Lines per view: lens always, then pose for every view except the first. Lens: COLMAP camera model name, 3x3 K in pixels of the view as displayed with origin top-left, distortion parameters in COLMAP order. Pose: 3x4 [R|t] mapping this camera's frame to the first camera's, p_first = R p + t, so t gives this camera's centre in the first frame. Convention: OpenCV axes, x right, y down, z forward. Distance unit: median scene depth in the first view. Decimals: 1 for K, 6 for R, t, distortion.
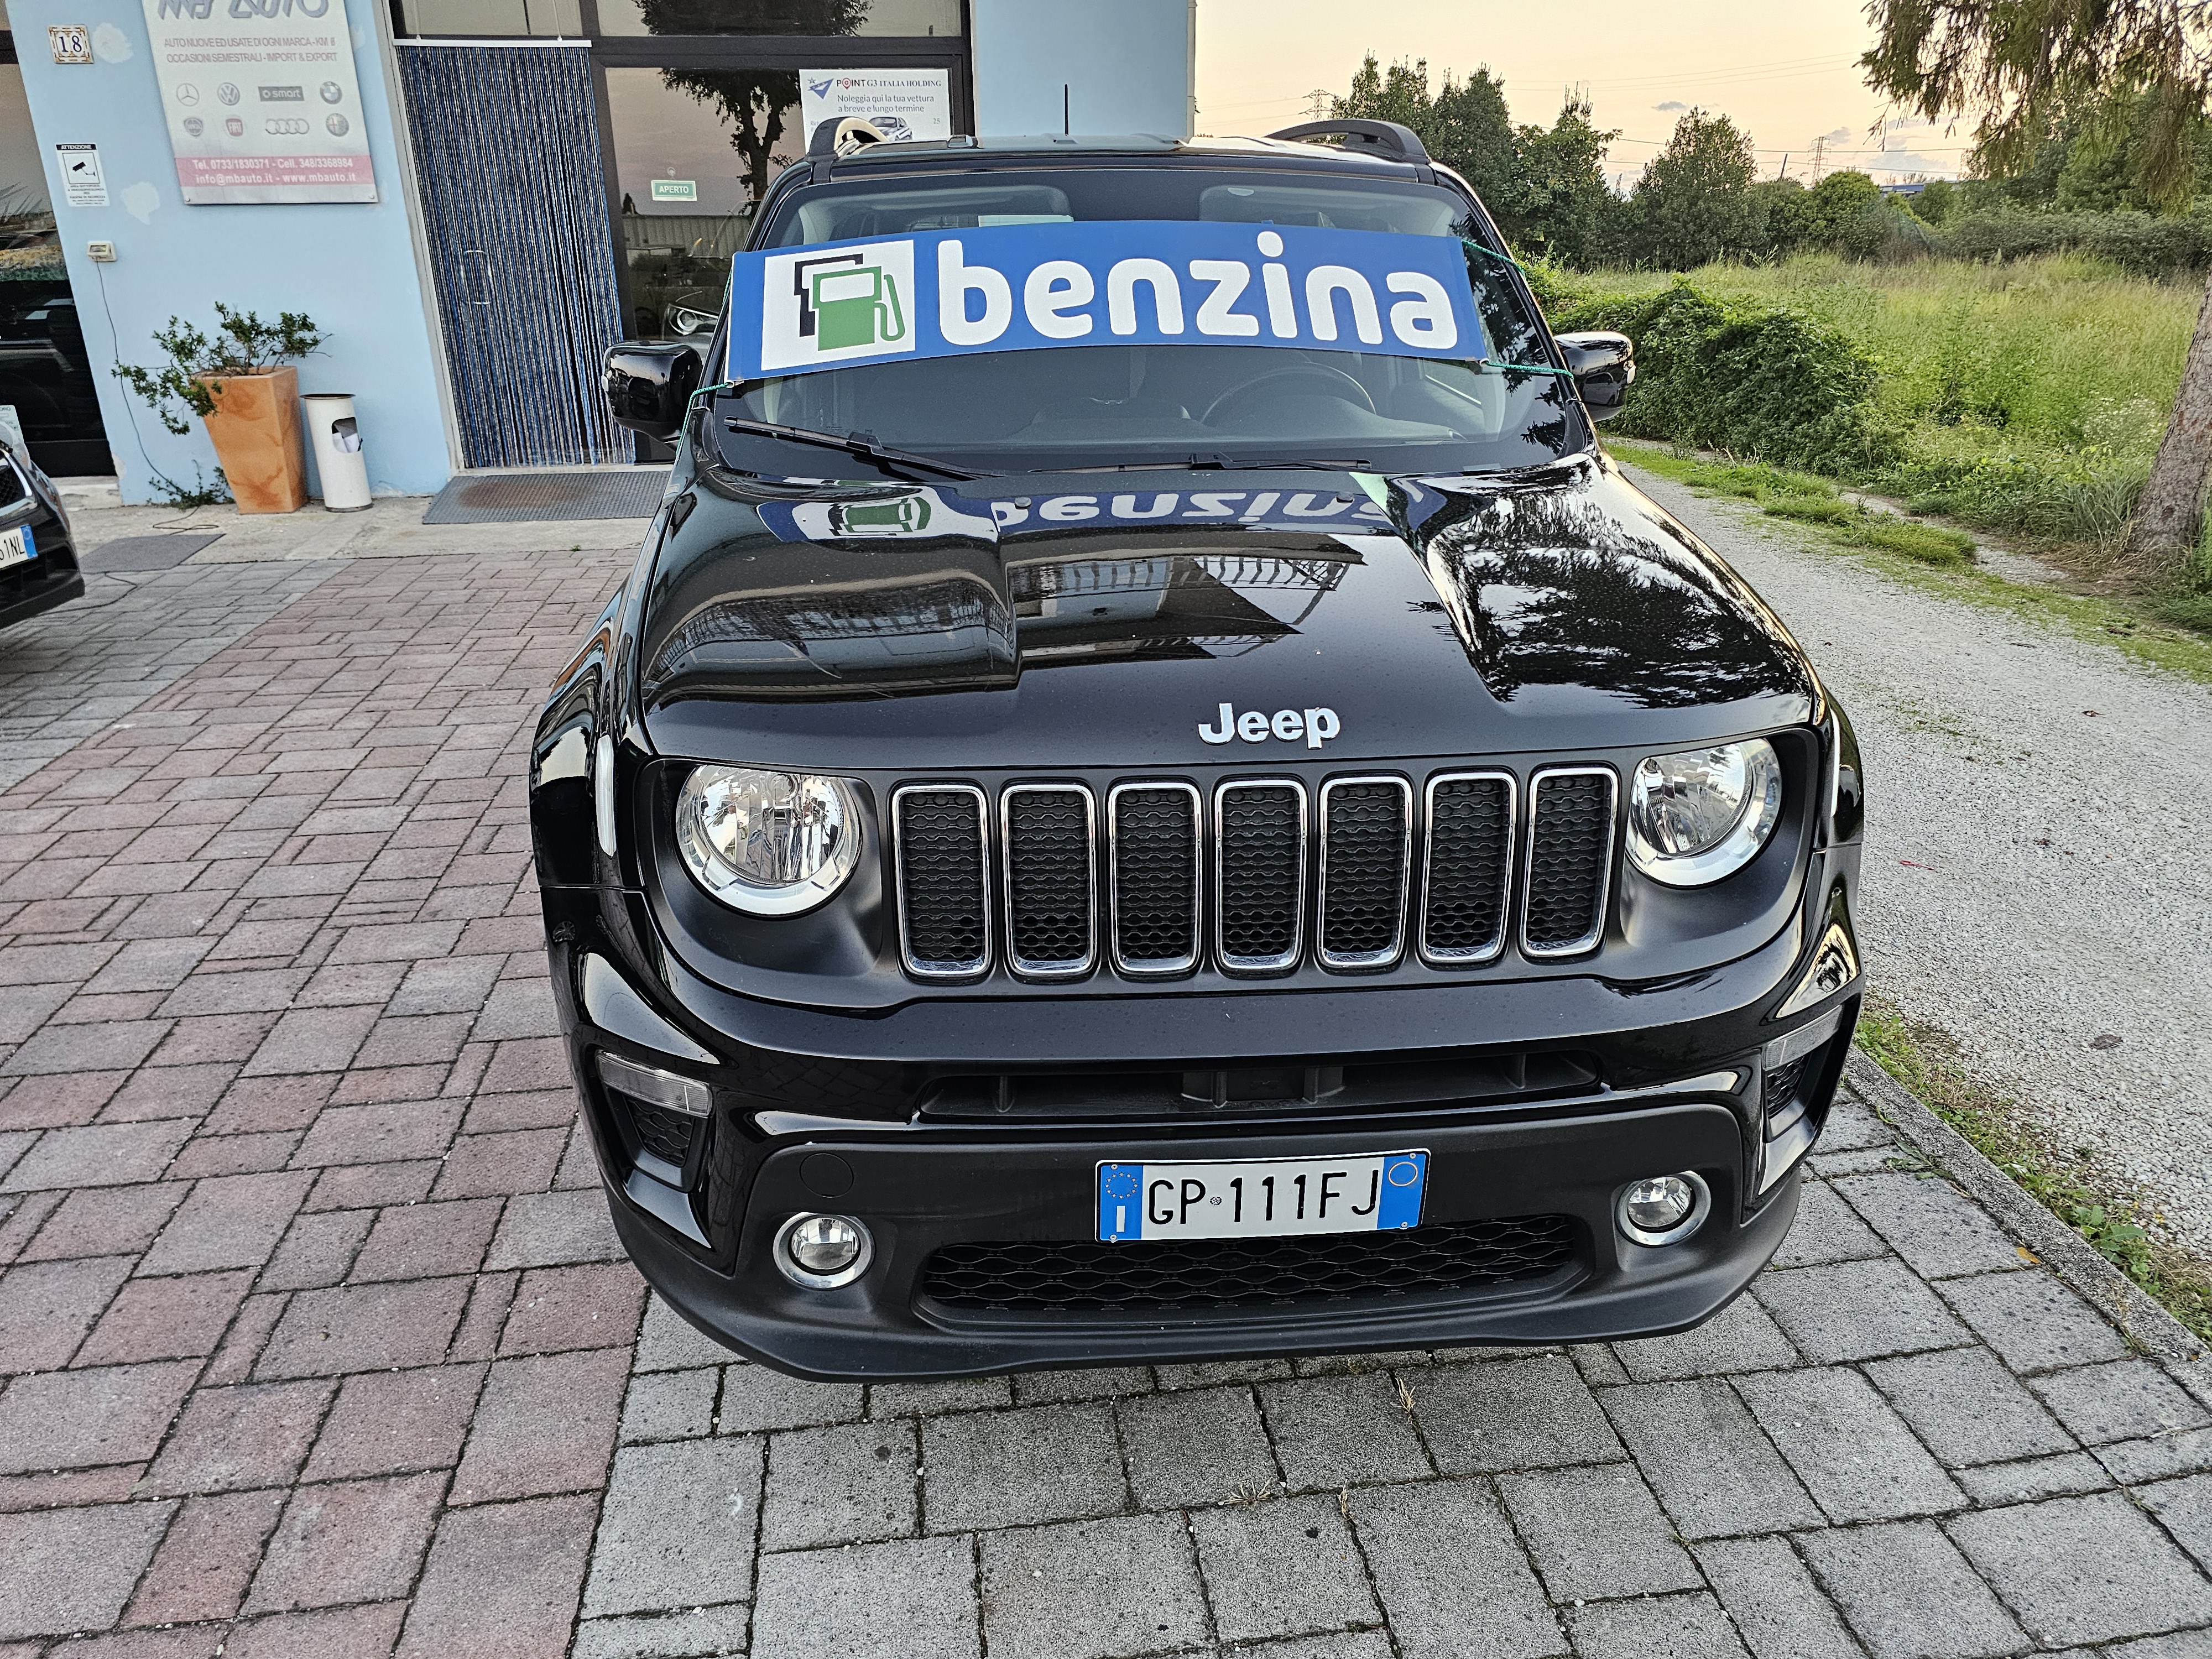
lens RADIAL K [[1487.8, 0, 1101.6], [0, 1487.8, 804.0], [0, 0, 1]] dist [0.046774, -0.049994]
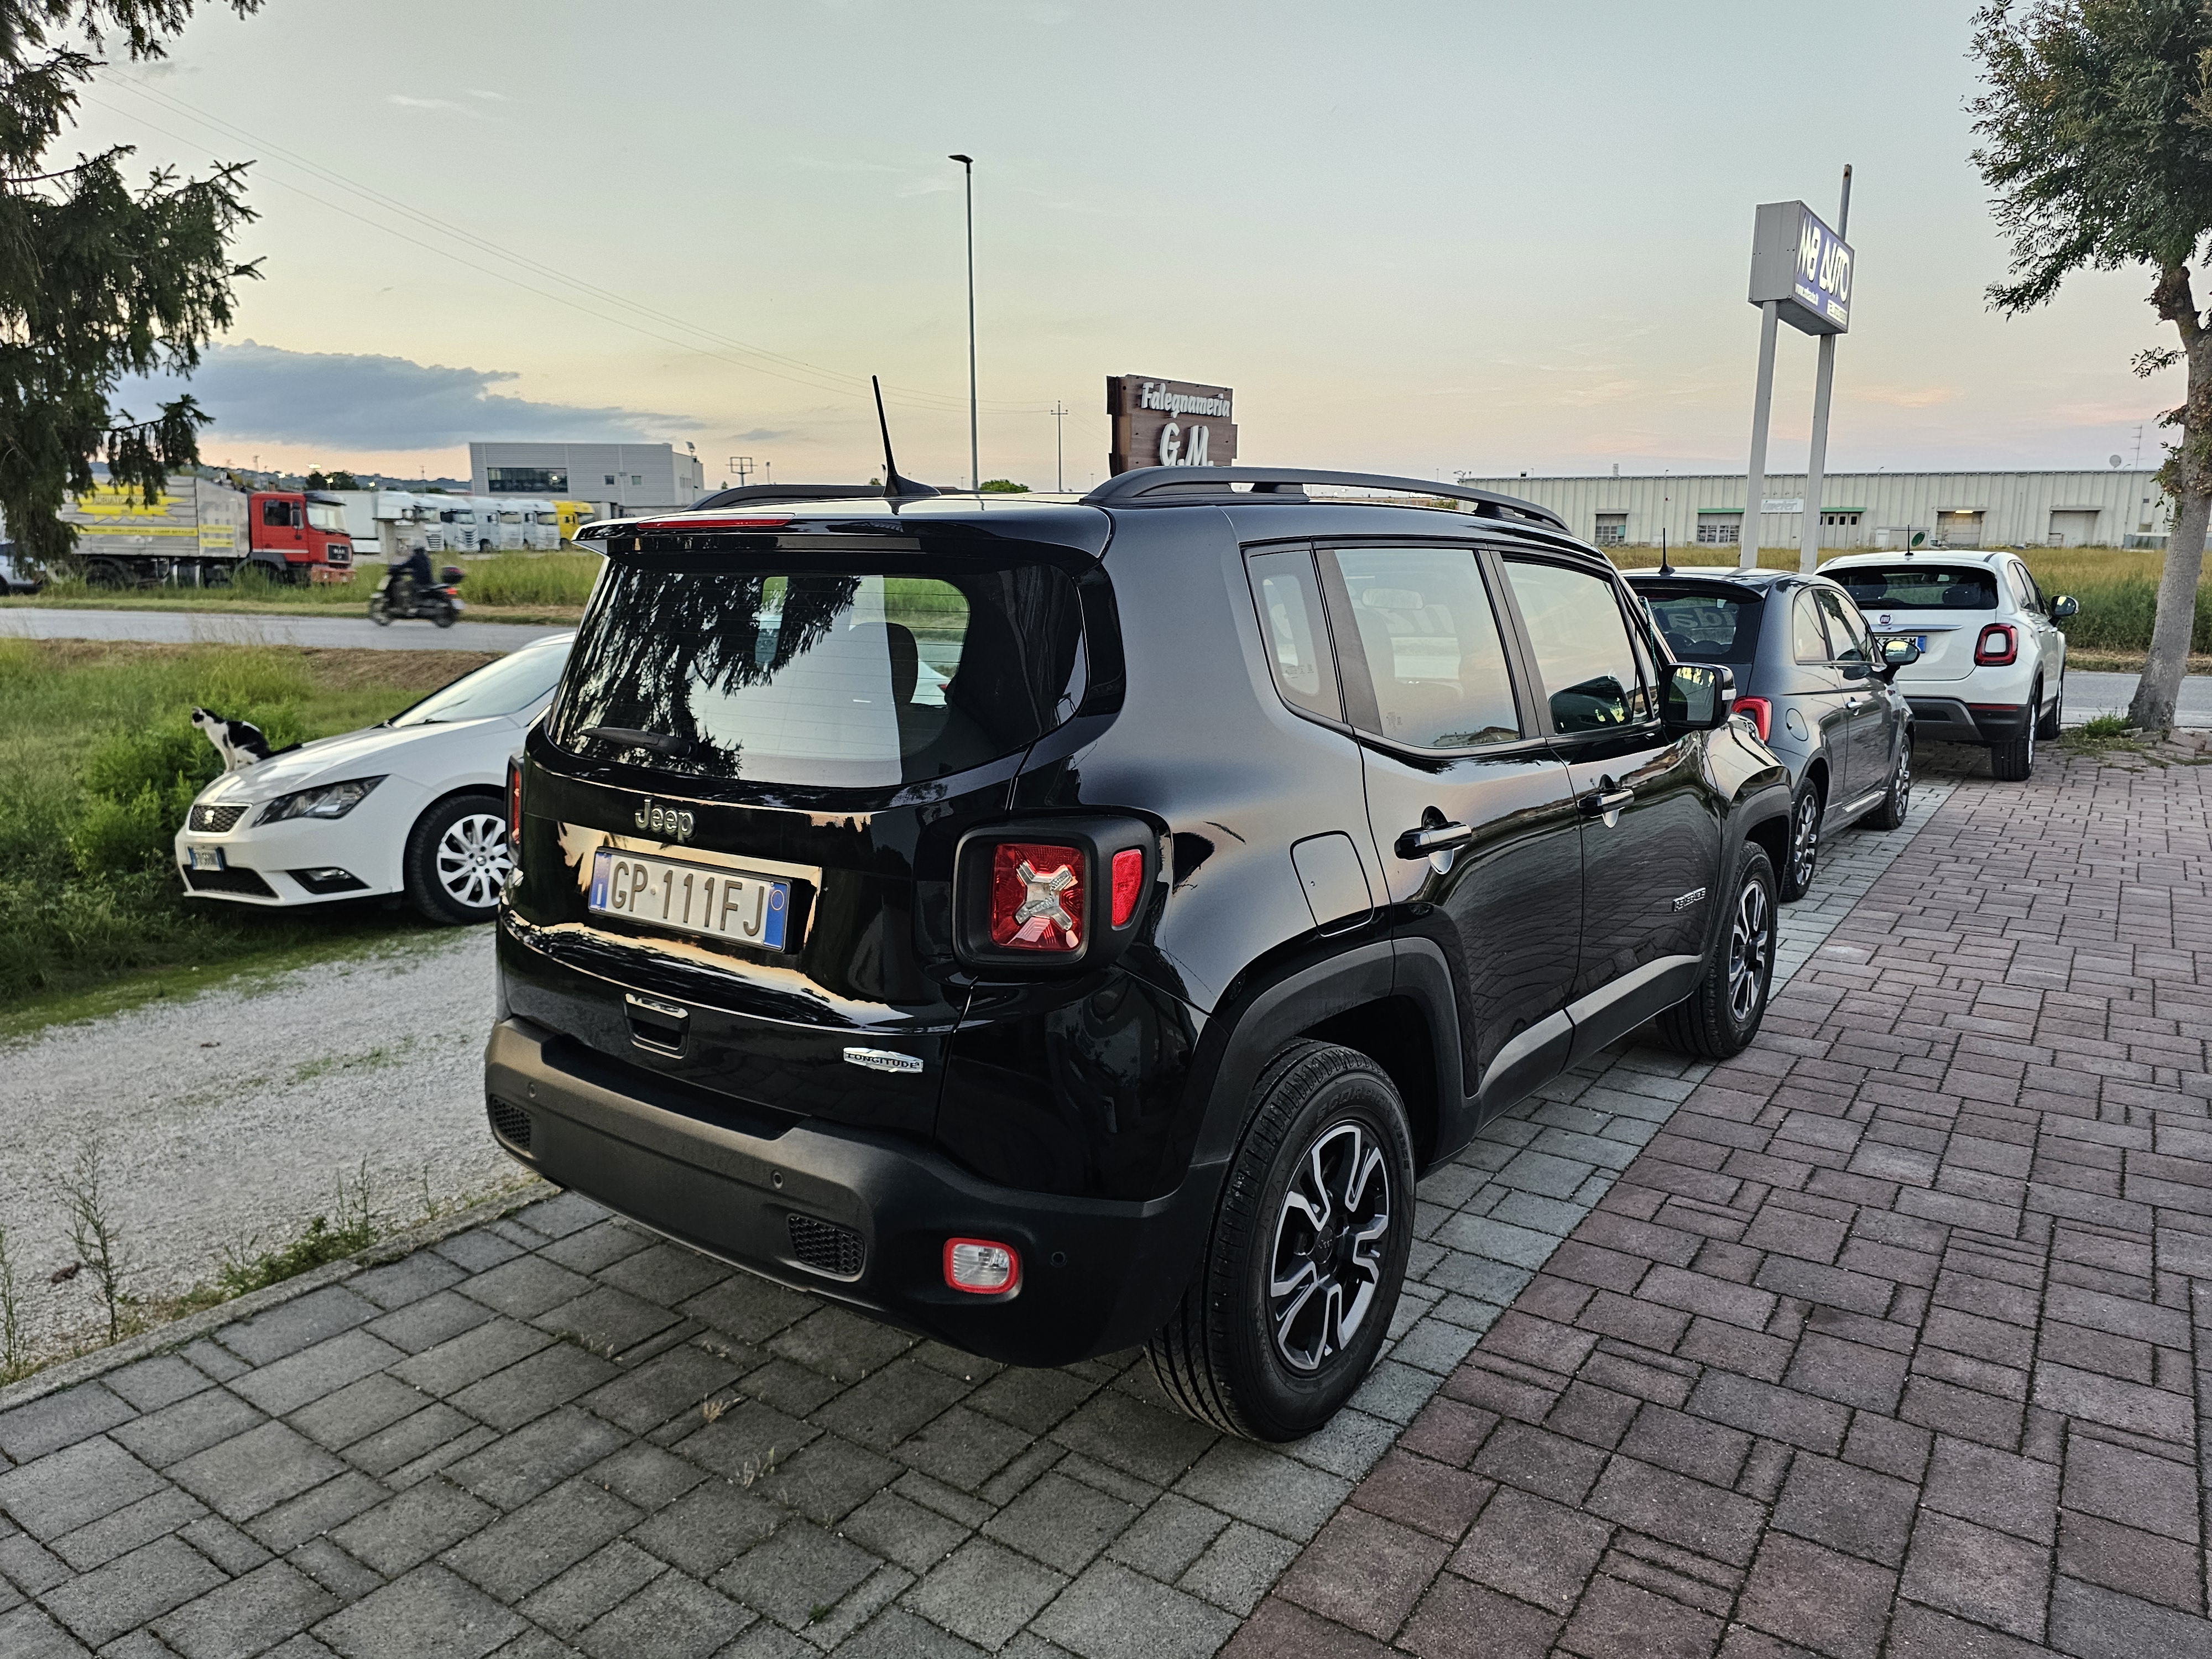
lens RADIAL K [[1502.7, 0, 1120.2], [0, 1502.7, 813.6], [0, 0, 1]] dist [0.043825, -0.042235]
pose [[-0.744679, -0.109041, 0.658456, -0.760177], [0.243309, 0.874320, 0.419958, -0.817573], [-0.621494, 0.472942, -0.624557, 2.059564]]
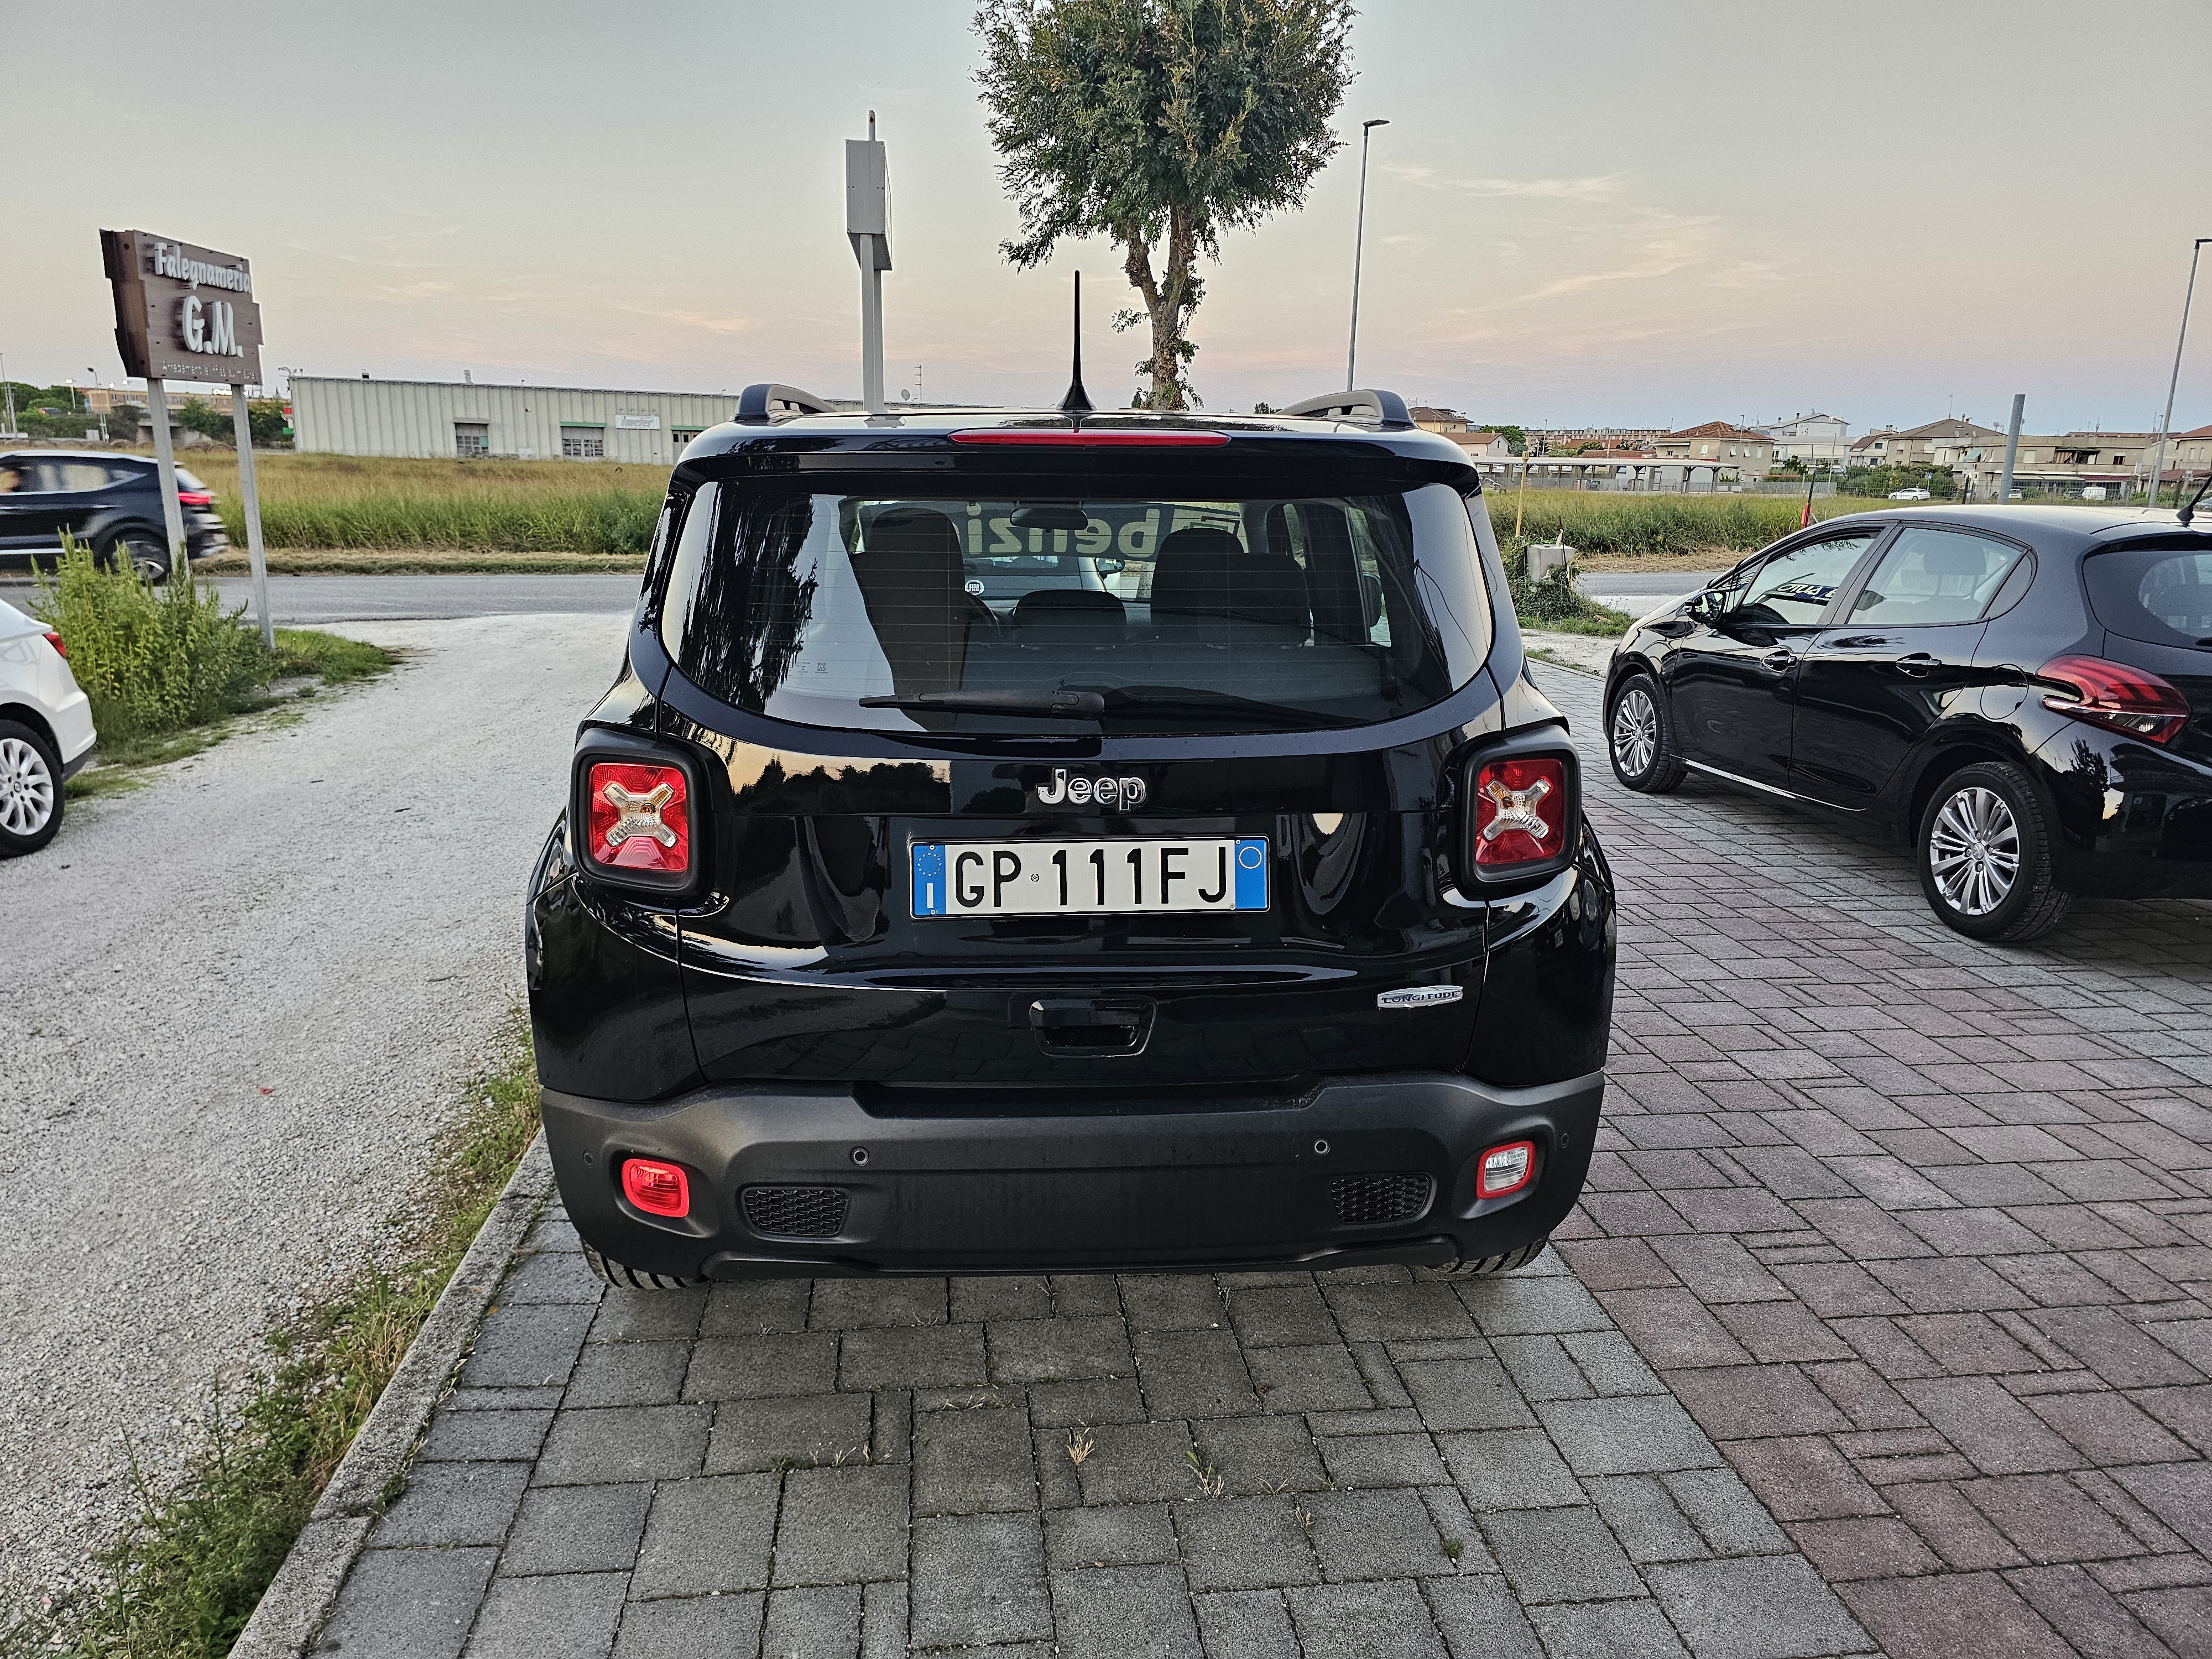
lens RADIAL K [[1494.0, 0, 1106.8], [0, 1494.0, 807.3], [0, 0, 1]] dist [0.059228, -0.059429]
pose [[-0.999756, -0.012198, 0.018417, -0.068670], [0.000029, 0.832992, 0.553286, -0.906516], [-0.022090, 0.553151, -0.832788, 2.283007]]
